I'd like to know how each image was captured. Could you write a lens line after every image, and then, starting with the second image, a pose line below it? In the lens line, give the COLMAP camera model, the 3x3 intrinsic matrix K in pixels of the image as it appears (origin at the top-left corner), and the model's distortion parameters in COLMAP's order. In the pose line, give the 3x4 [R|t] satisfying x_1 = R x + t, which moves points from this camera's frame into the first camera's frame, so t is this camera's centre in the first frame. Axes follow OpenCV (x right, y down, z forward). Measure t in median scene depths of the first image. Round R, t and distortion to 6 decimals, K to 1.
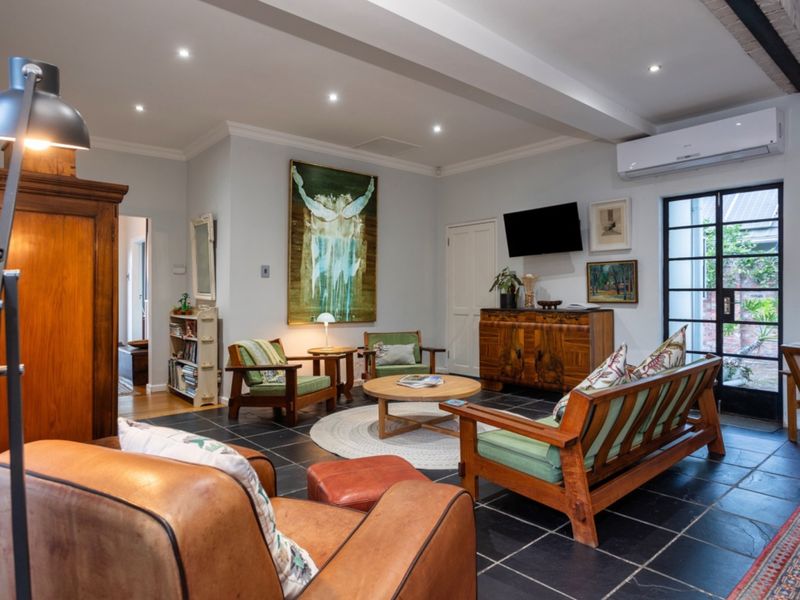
lens RADIAL K [[532.3, 0, 403.9], [0, 532.3, 295.8], [0, 0, 1]] dist [-0.050981, 0.013303]
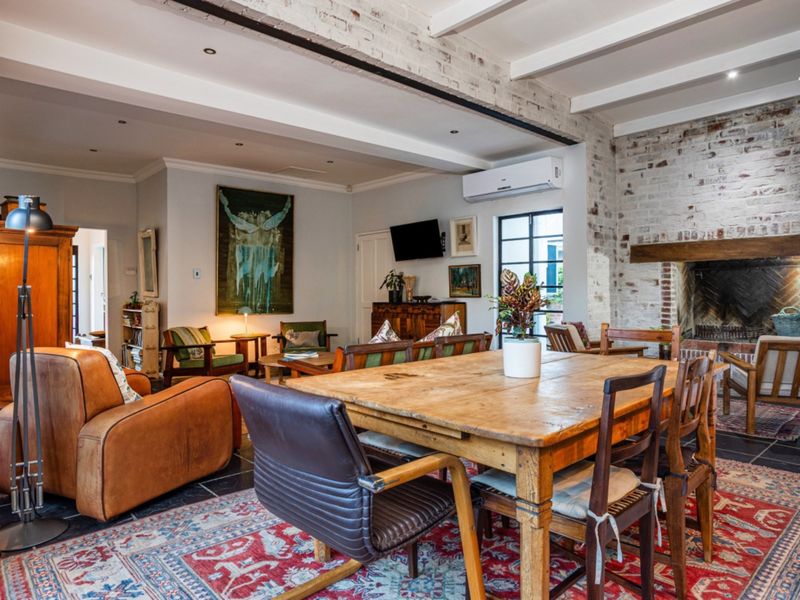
lens RADIAL K [[532.3, 0, 397.2], [0, 532.3, 296.7], [0, 0, 1]] dist [-0.050981, 0.013303]
pose [[0.999351, -0.005727, 0.035553, 0.164277], [0.005443, 0.999953, 0.008058, 0.000769], [-0.035597, -0.007859, 0.999335, -0.268091]]
